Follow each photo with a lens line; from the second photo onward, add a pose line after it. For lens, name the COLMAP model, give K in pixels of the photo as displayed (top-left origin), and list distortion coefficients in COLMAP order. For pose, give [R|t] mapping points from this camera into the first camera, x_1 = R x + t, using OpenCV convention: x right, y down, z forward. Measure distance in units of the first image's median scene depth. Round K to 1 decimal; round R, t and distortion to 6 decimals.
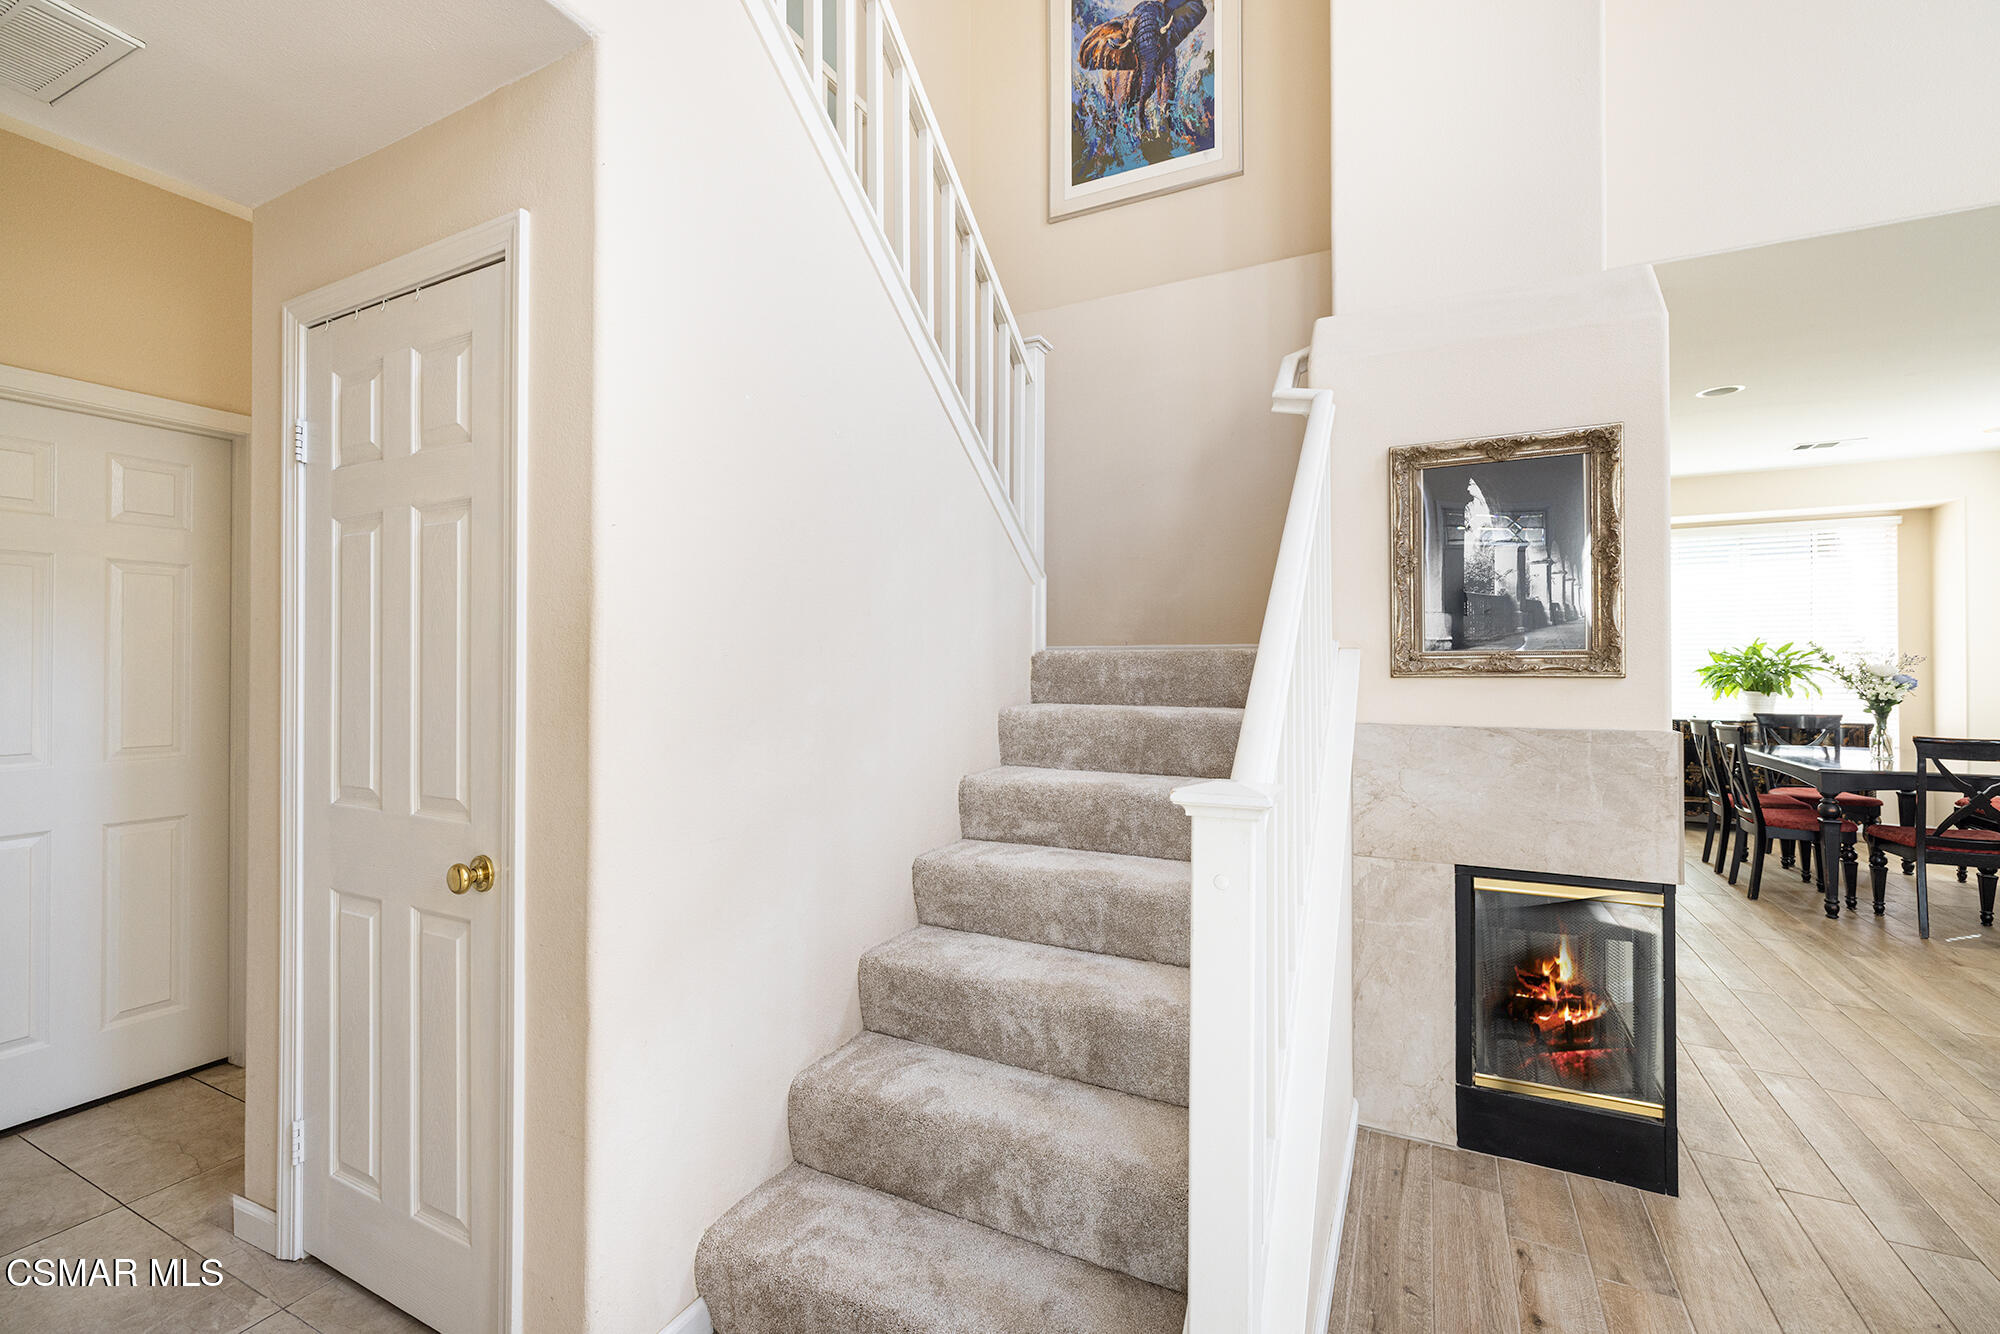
lens RADIAL K [[859.5, 0, 991.2], [0, 859.5, 656.6], [0, 0, 1]] dist [-0.000015, -0.000048]
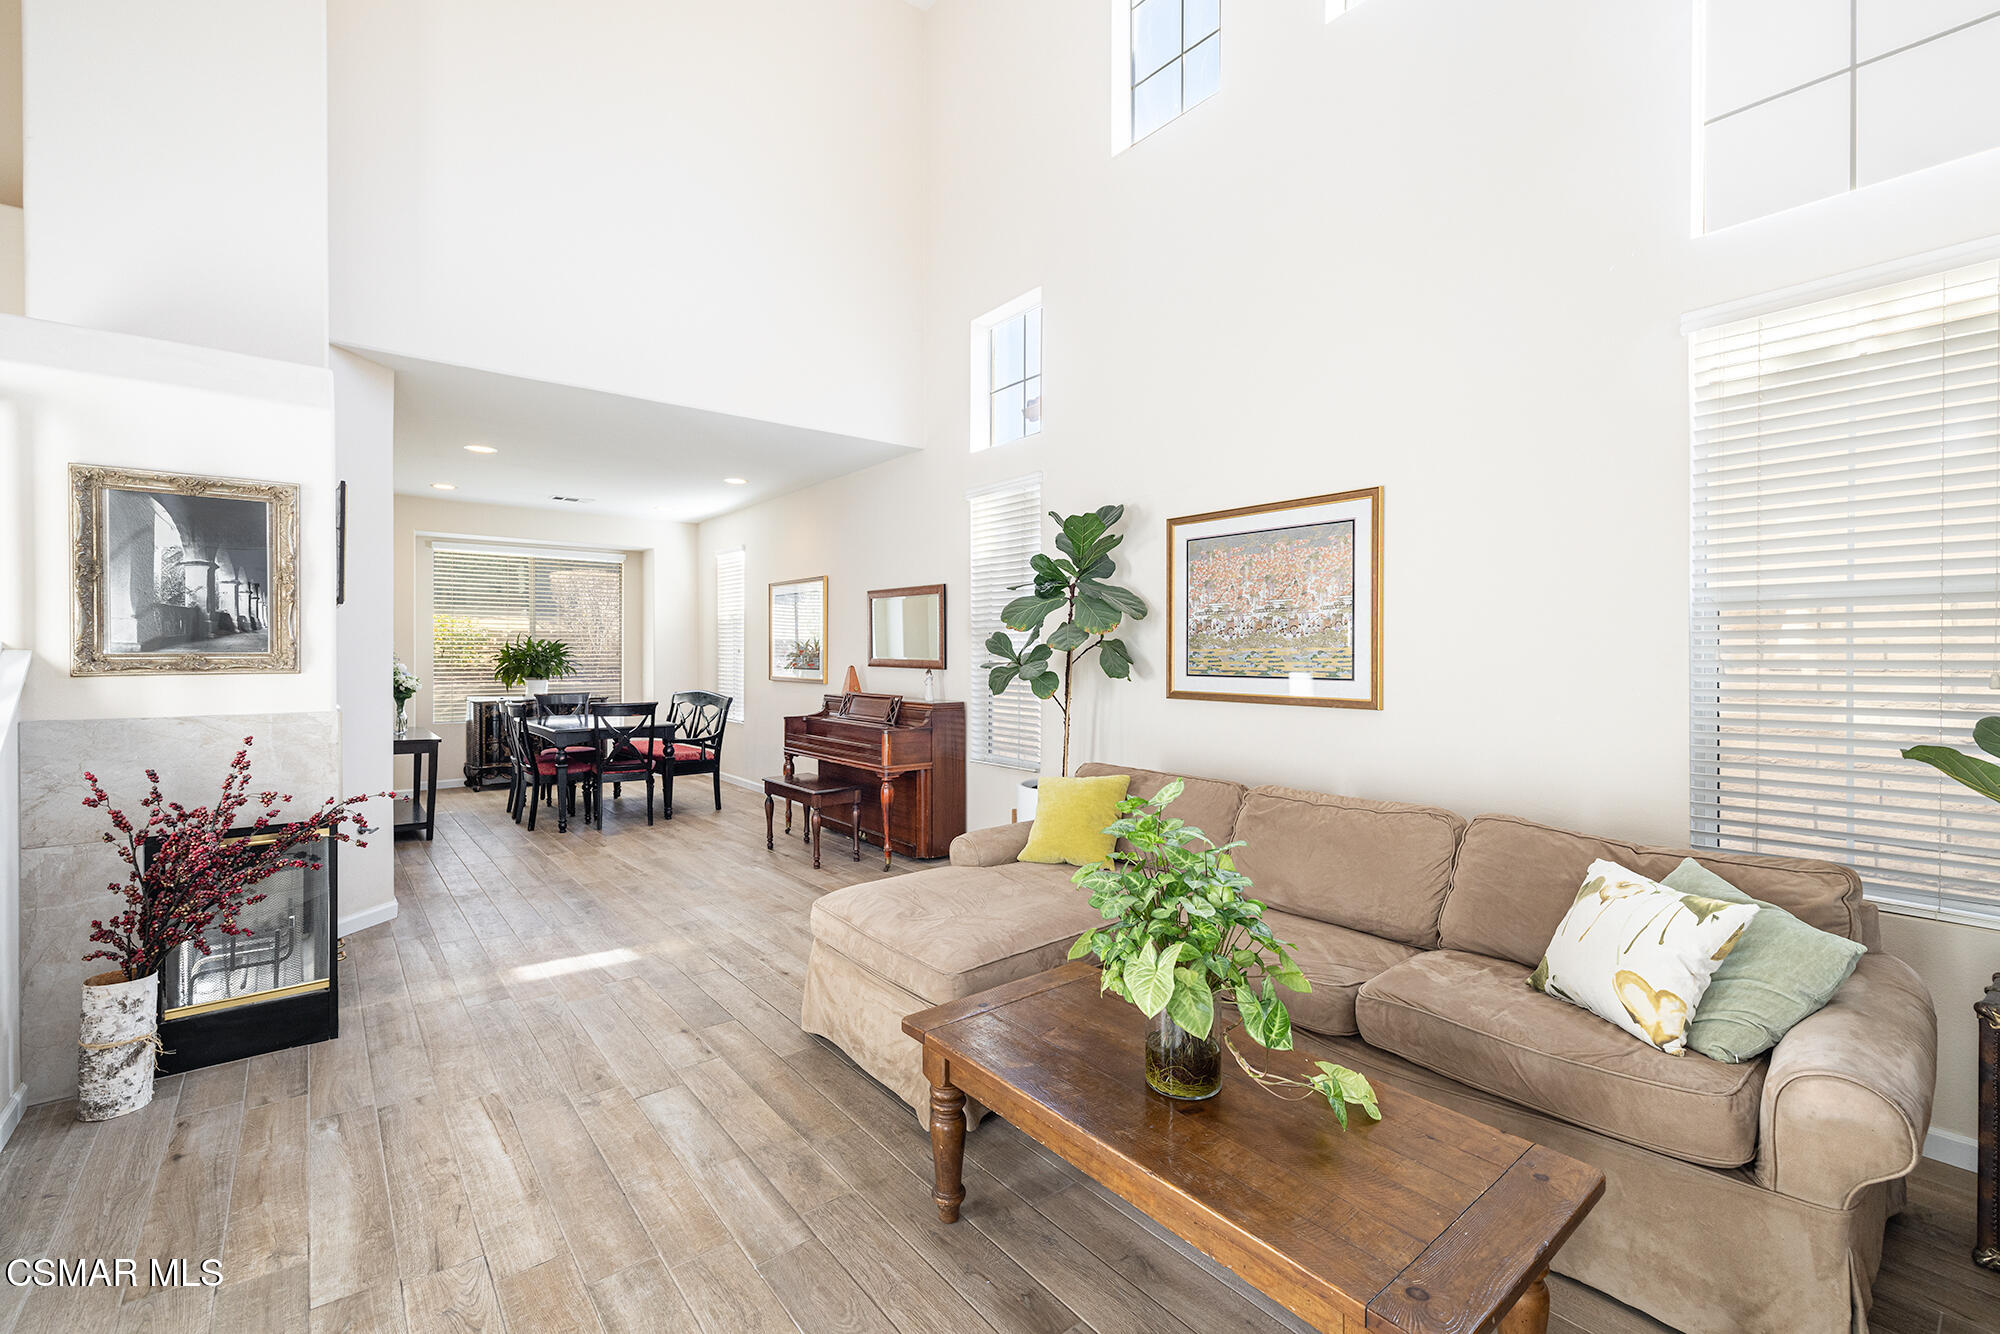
lens RADIAL K [[859.5, 0, 1007.8], [0, 859.5, 650.7], [0, 0, 1]] dist [-0.000015, -0.000048]
pose [[0.406340, 0.000173, 0.913722, -0.044939], [-0.005717, 0.999981, 0.002353, -0.019134], [-0.913704, -0.006180, 0.406334, -0.538236]]
